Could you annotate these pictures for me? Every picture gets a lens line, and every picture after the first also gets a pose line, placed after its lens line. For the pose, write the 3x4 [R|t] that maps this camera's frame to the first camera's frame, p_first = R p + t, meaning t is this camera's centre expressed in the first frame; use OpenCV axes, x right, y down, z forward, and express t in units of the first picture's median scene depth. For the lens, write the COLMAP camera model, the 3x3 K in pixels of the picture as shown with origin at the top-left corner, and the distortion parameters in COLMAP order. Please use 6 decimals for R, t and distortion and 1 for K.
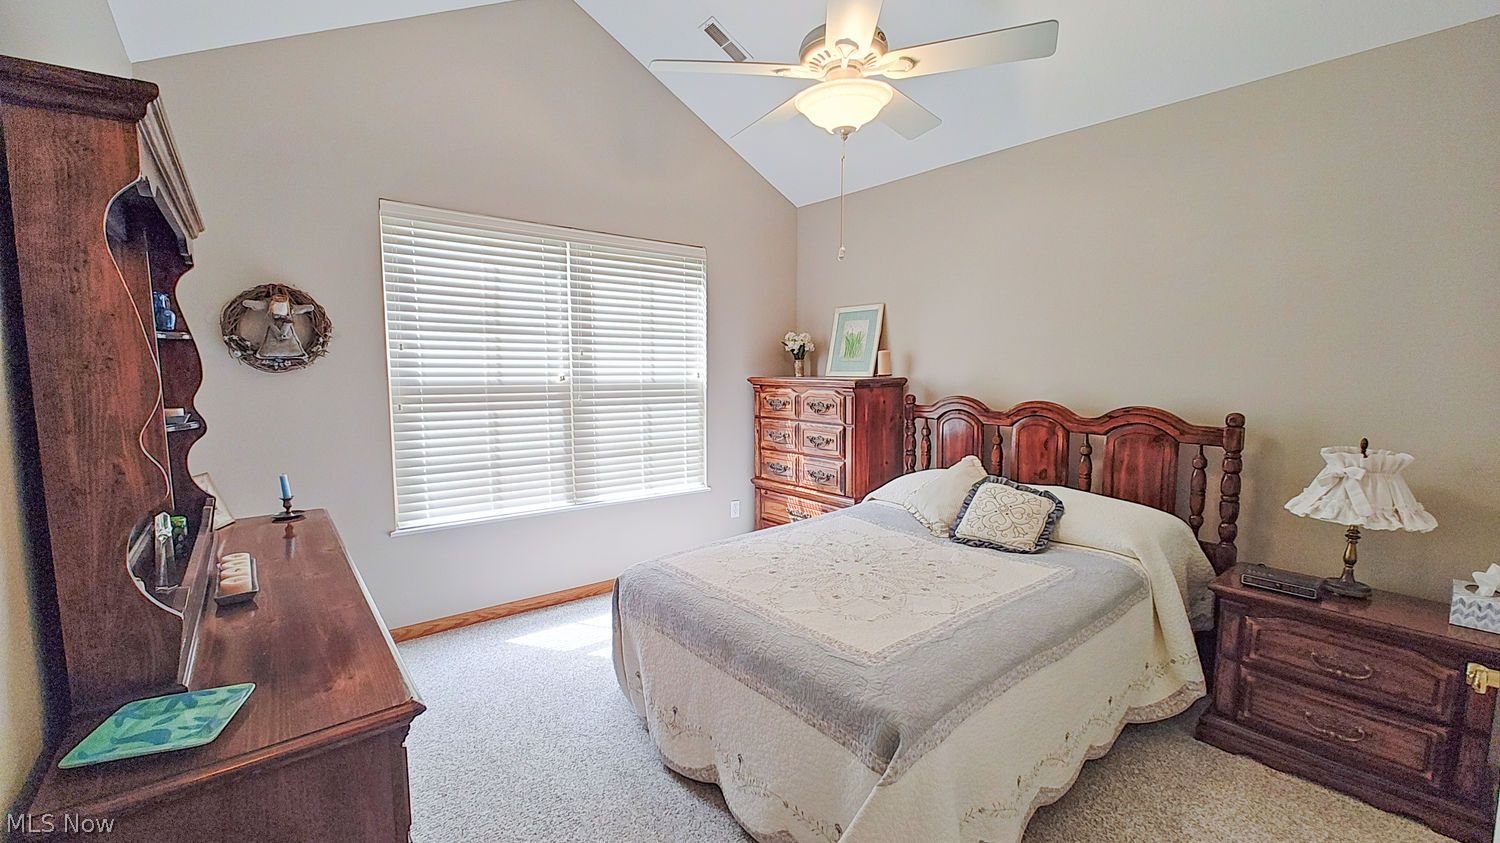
lens RADIAL K [[624.1, 0, 748.8], [0, 624.1, 426.3], [0, 0, 1]] dist [0.005504, -0.001307]
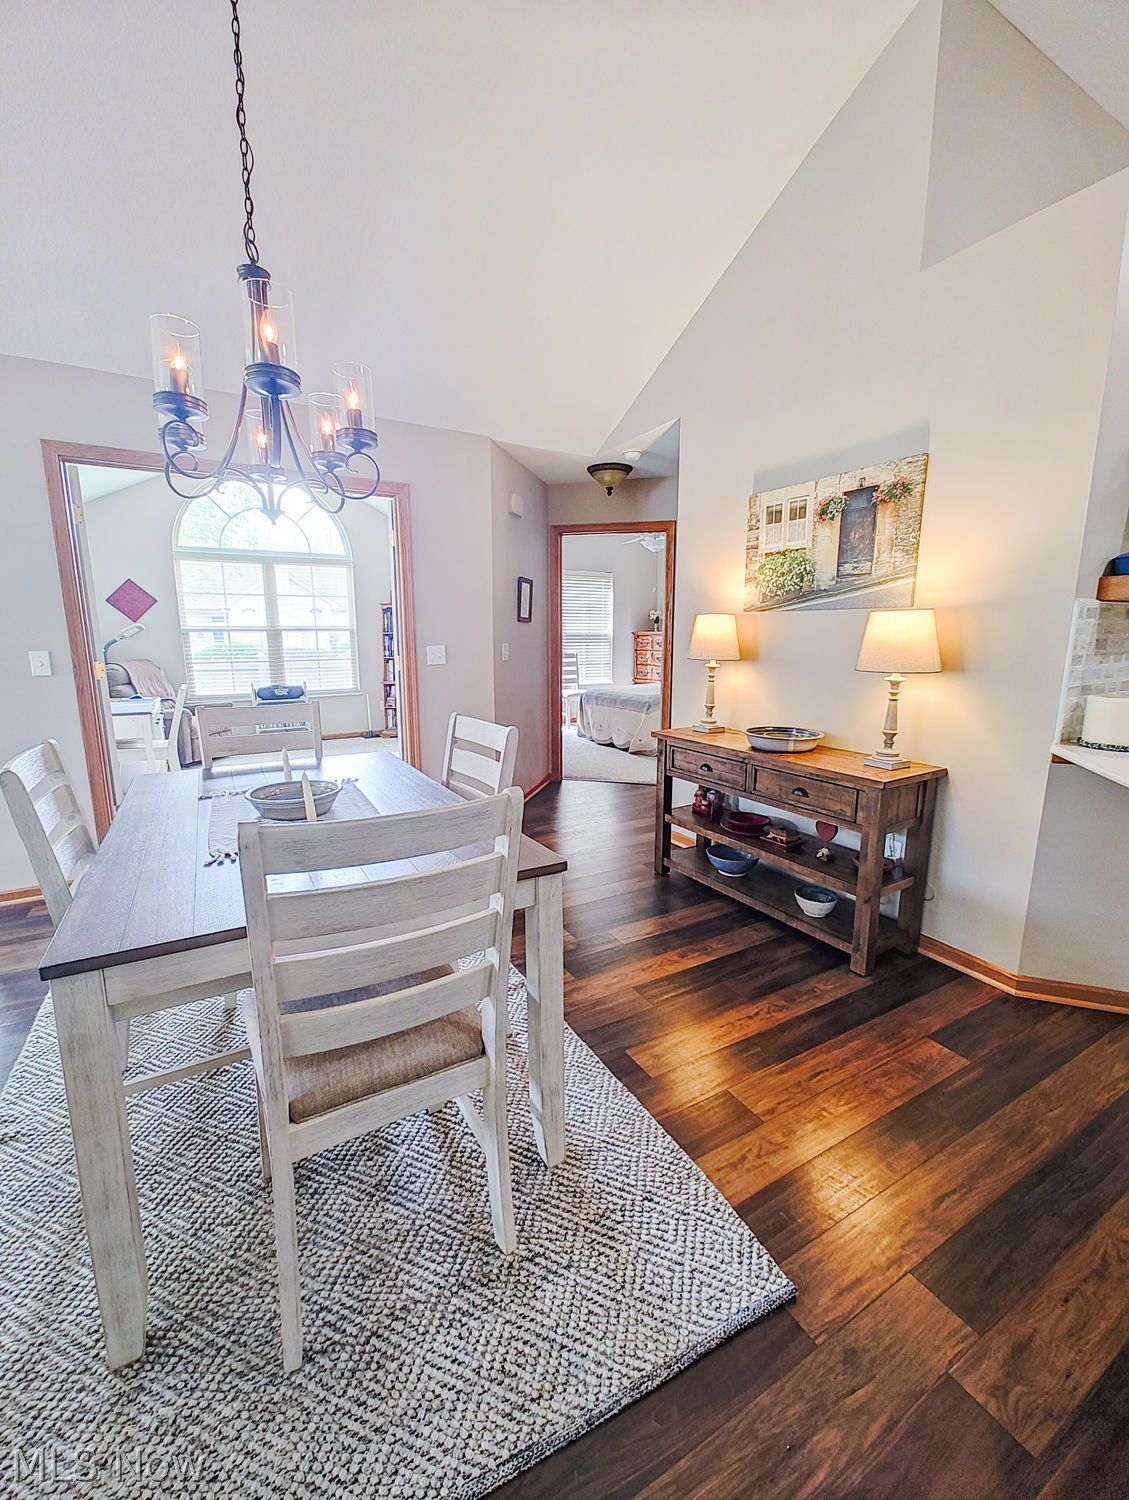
lens RADIAL K [[622.0, 0, 567.4], [0, 622.0, 747.6], [0, 0, 1]] dist [0.006105, -0.001168]
pose [[0.988919, 0.028478, -0.145696, 0.109473], [-0.013597, 0.994678, 0.102132, 0.111869], [0.147829, -0.099019, 0.984044, -1.290435]]
